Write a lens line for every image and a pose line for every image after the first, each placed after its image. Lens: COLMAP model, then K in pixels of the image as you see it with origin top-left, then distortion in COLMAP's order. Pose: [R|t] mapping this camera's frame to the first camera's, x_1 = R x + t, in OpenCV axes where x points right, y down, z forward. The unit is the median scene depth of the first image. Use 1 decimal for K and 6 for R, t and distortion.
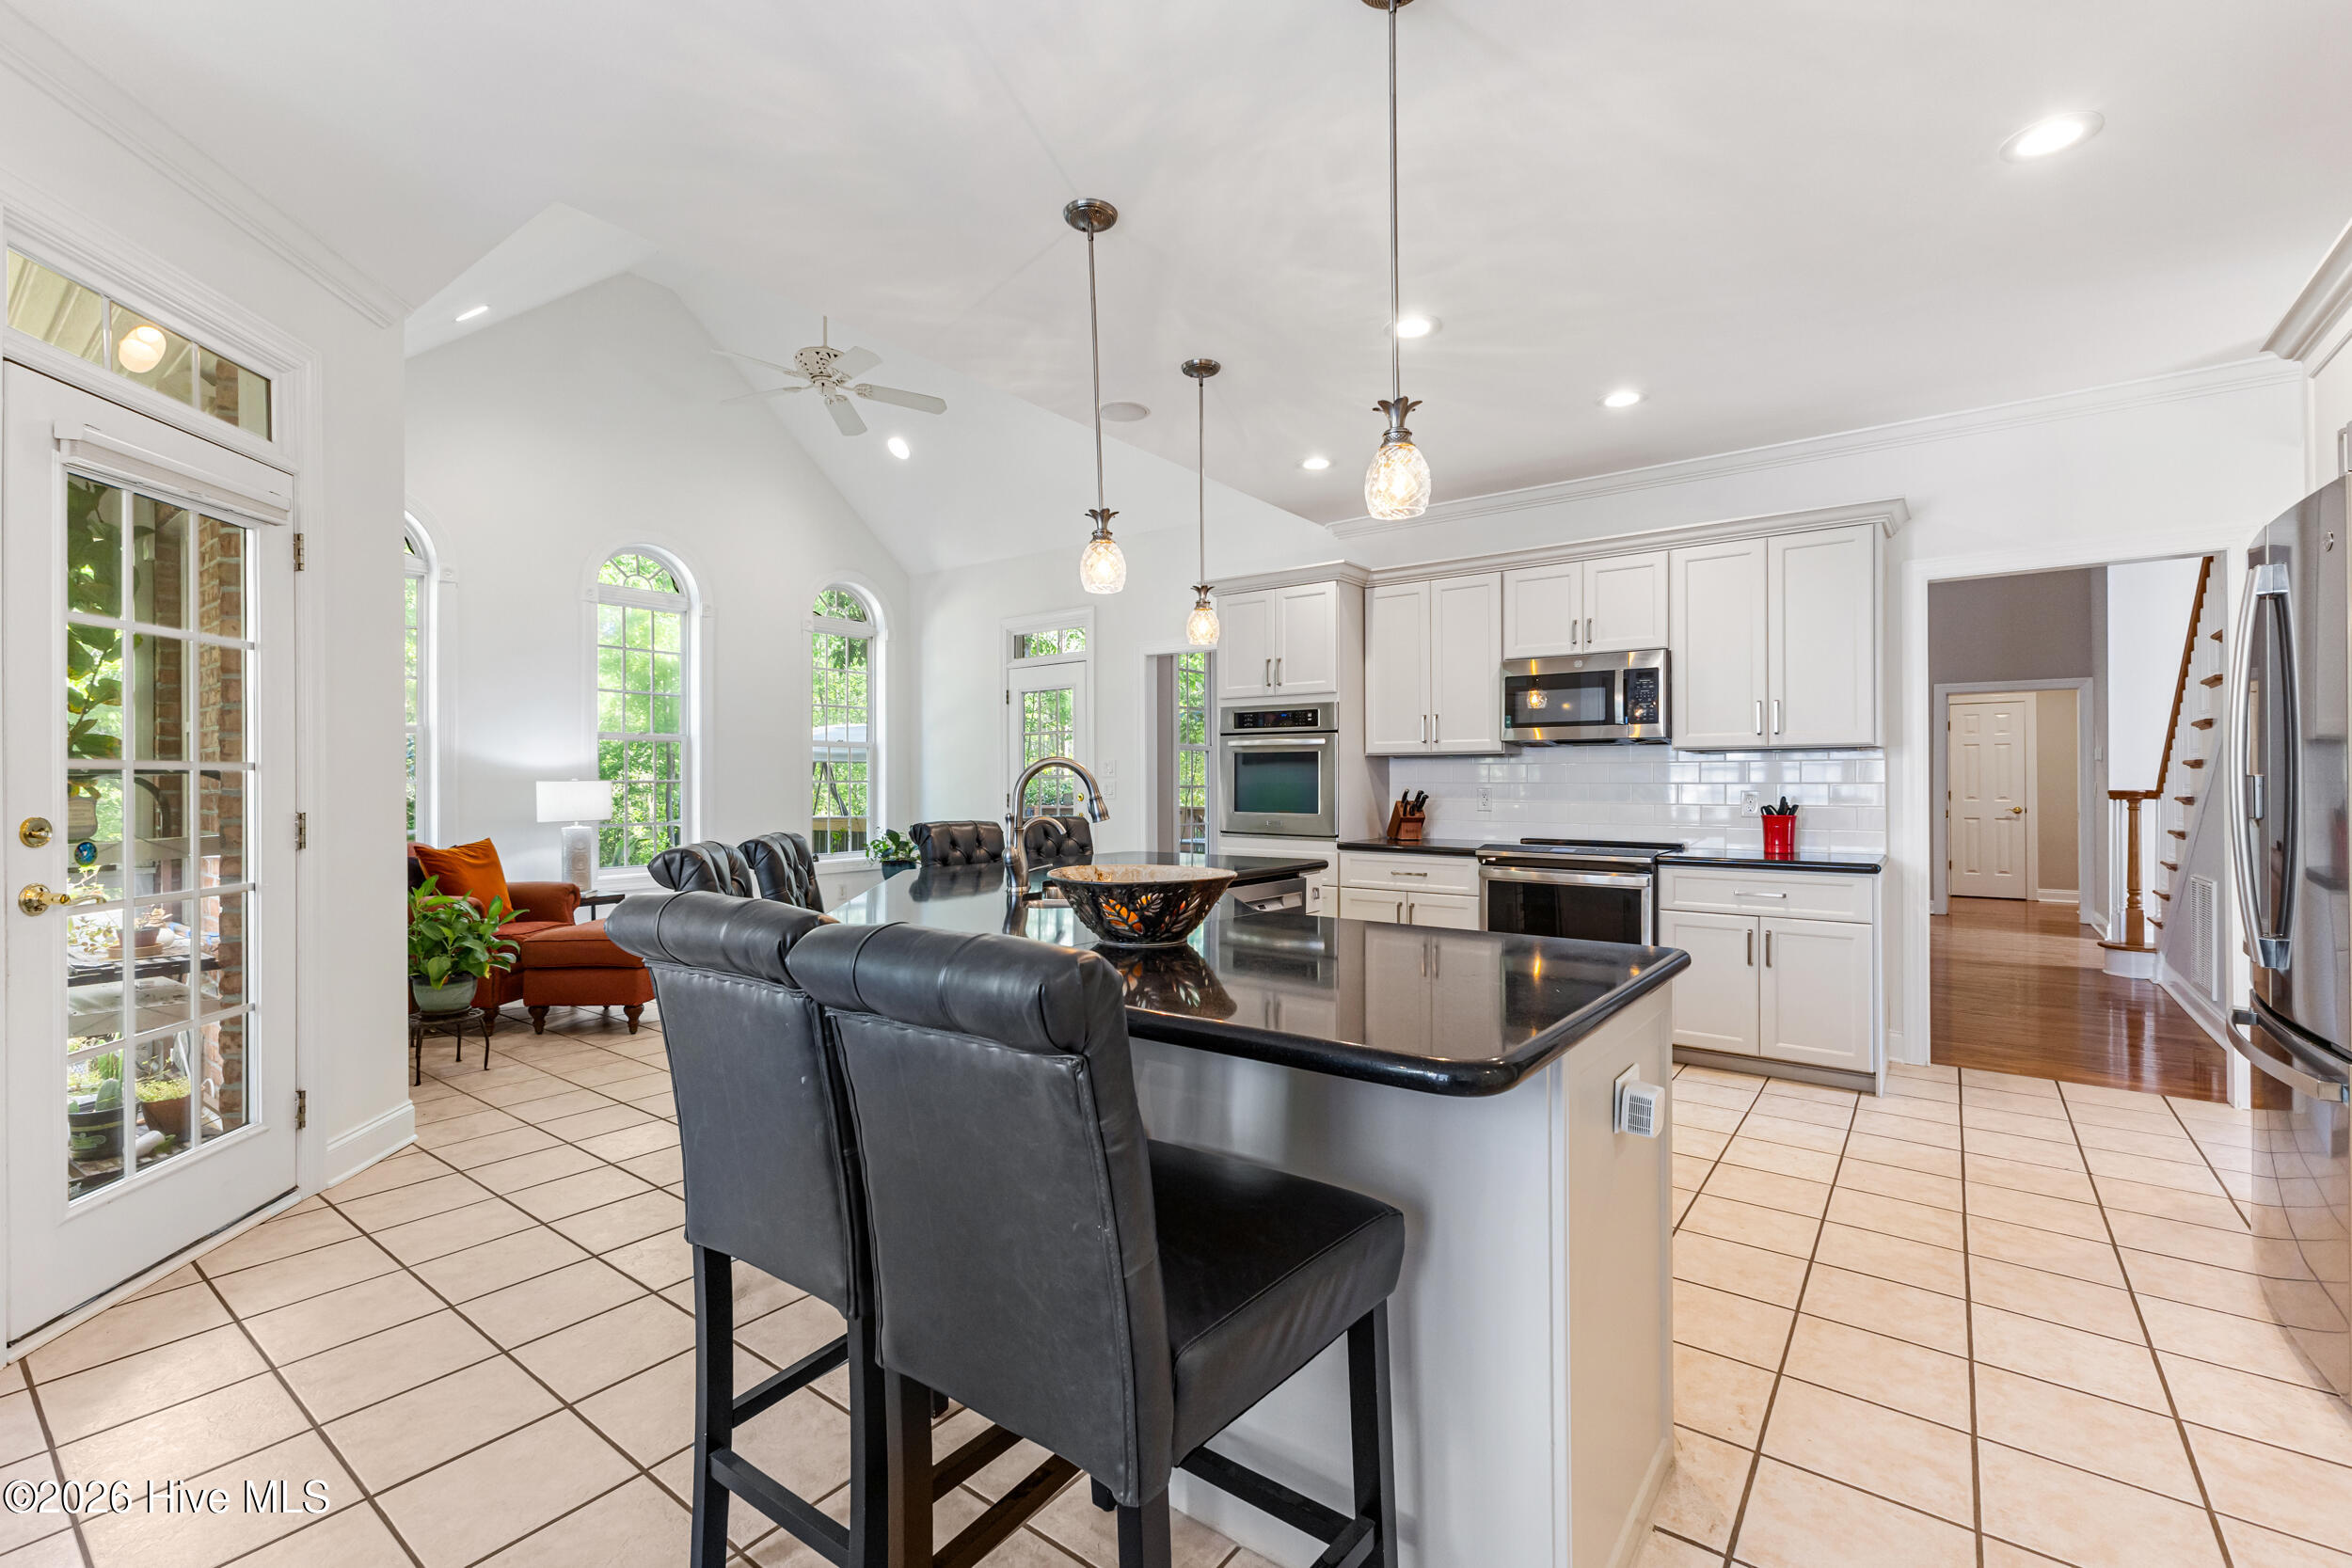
lens RADIAL K [[1012.7, 0, 1181.5], [0, 1012.7, 785.2], [0, 0, 1]] dist [0.008100, -0.000805]
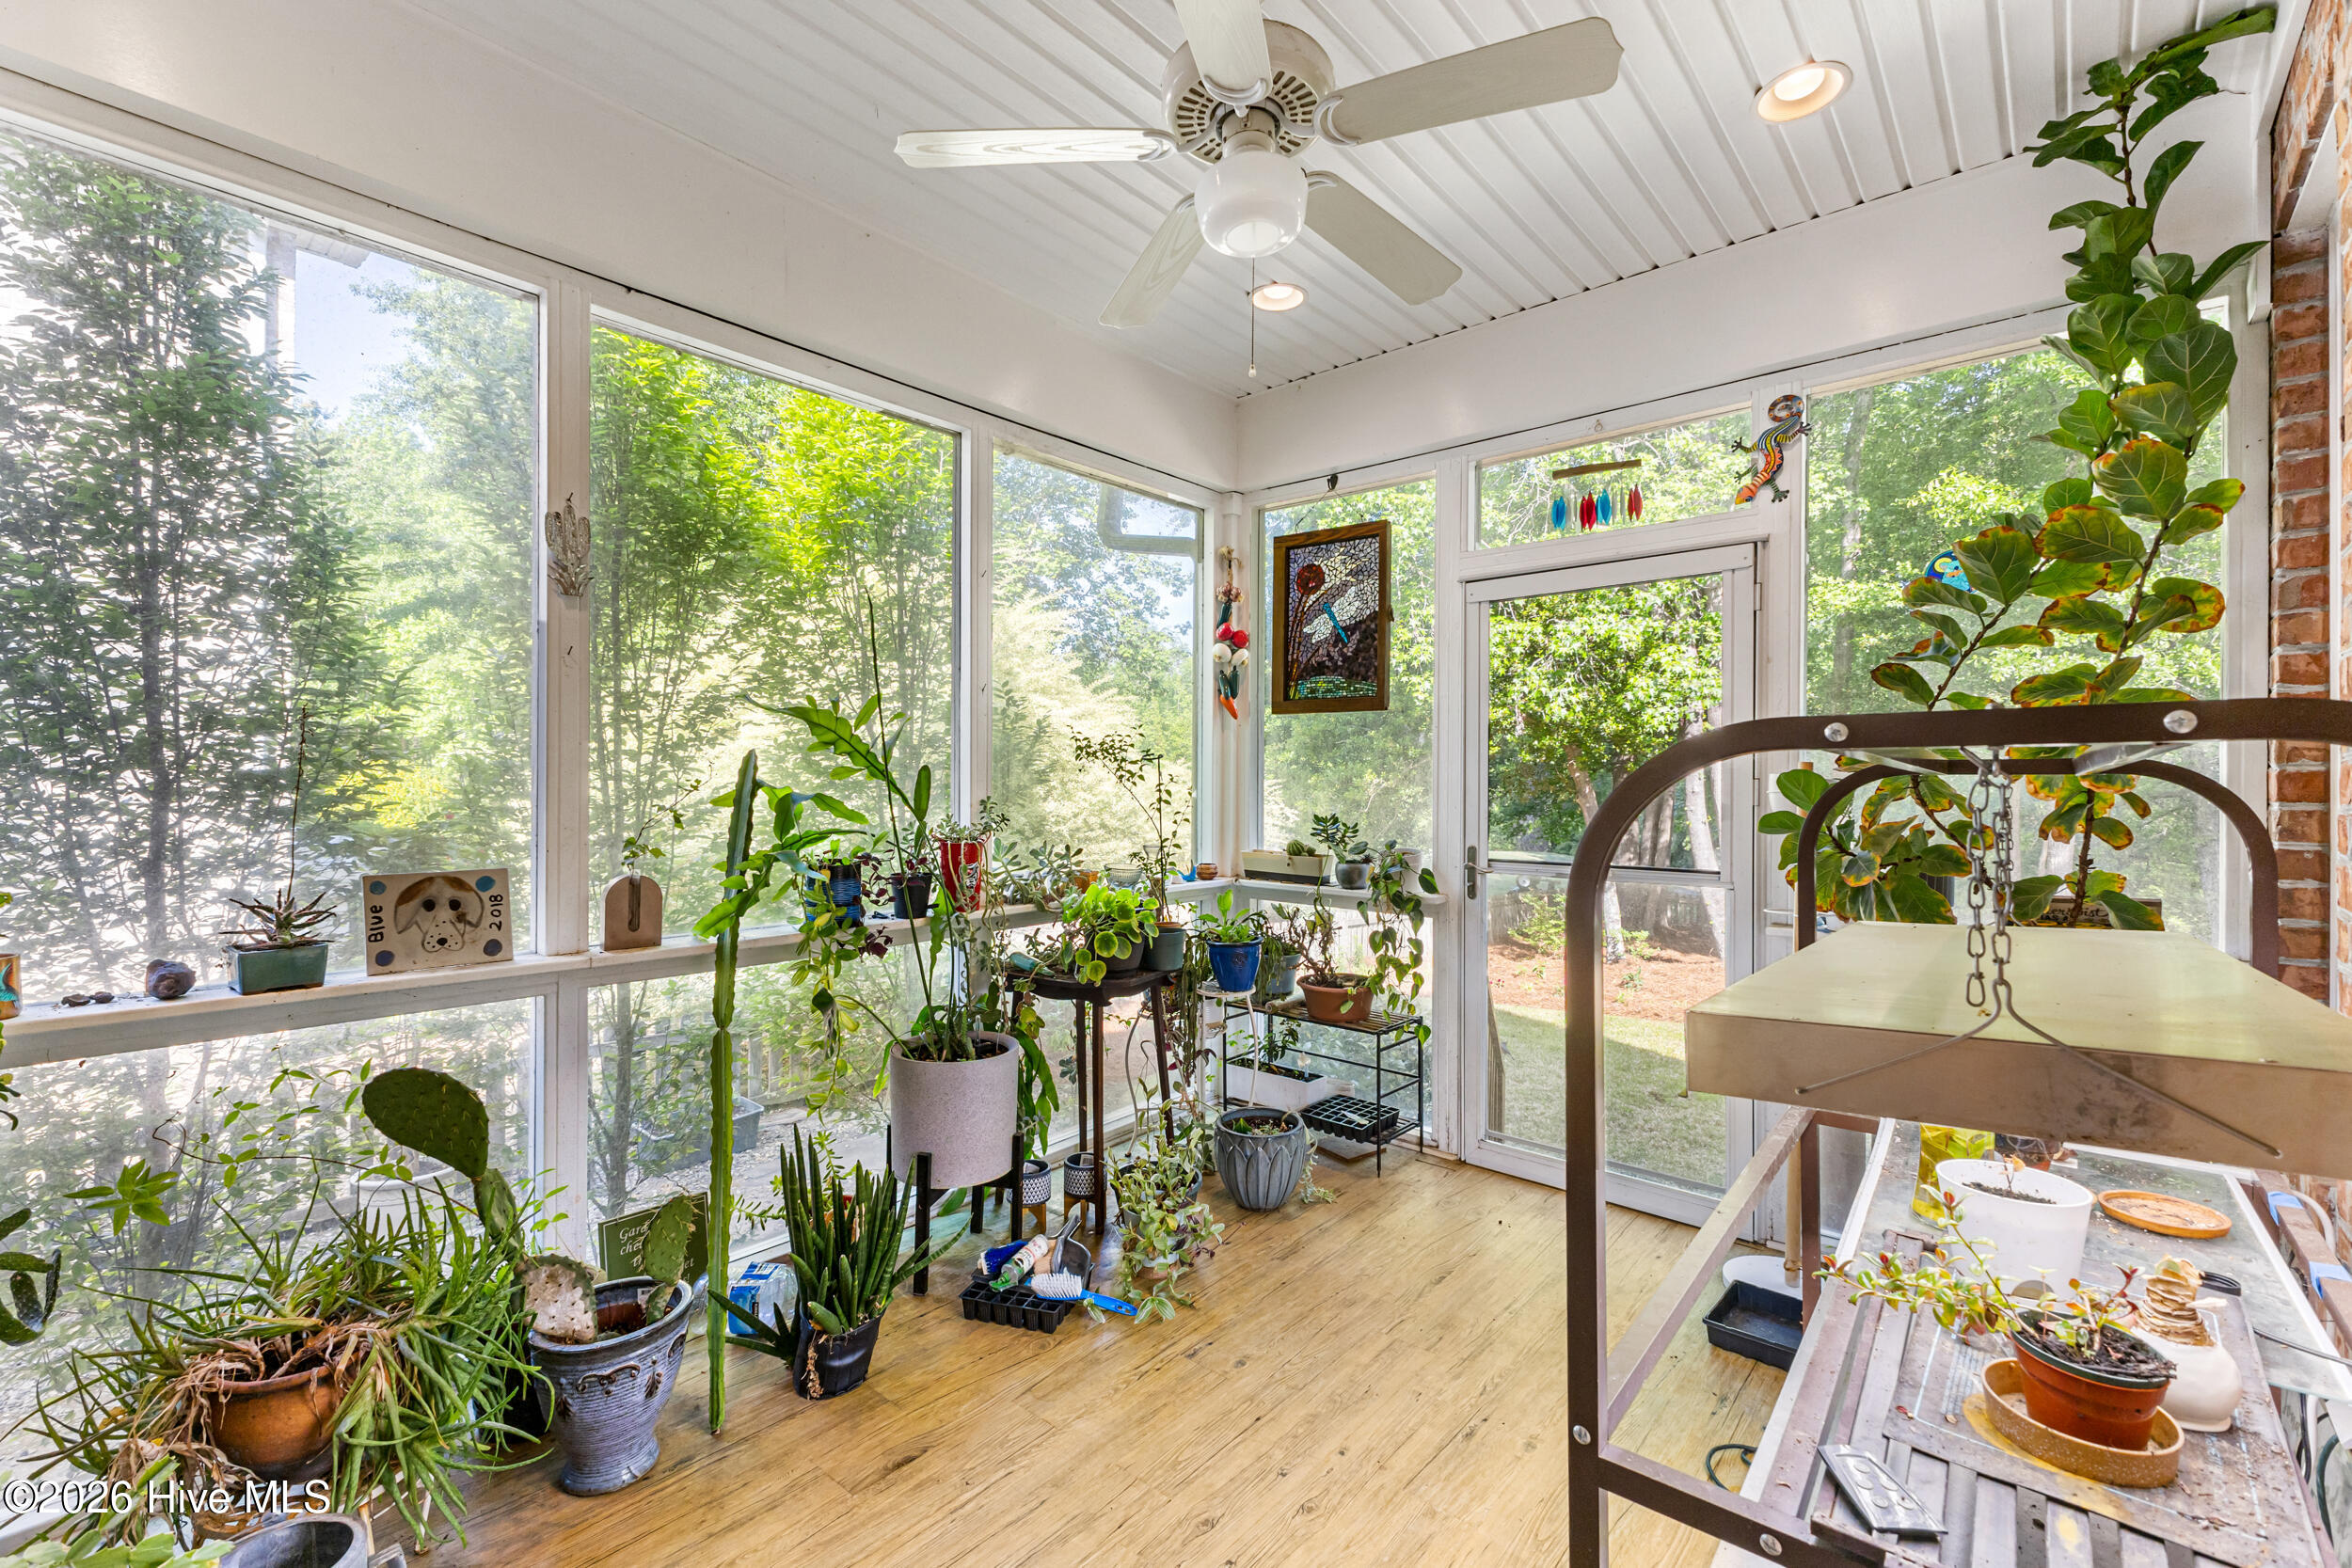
lens RADIAL K [[1012.7, 0, 1178.7], [0, 1012.7, 783.2], [0, 0, 1]] dist [0.008100, -0.000805]
pose [[-0.067015, 0.002750, -0.997748, -0.526487], [-0.001757, 0.999994, 0.002874, -0.003425], [0.997750, 0.001946, -0.067010, 0.555907]]
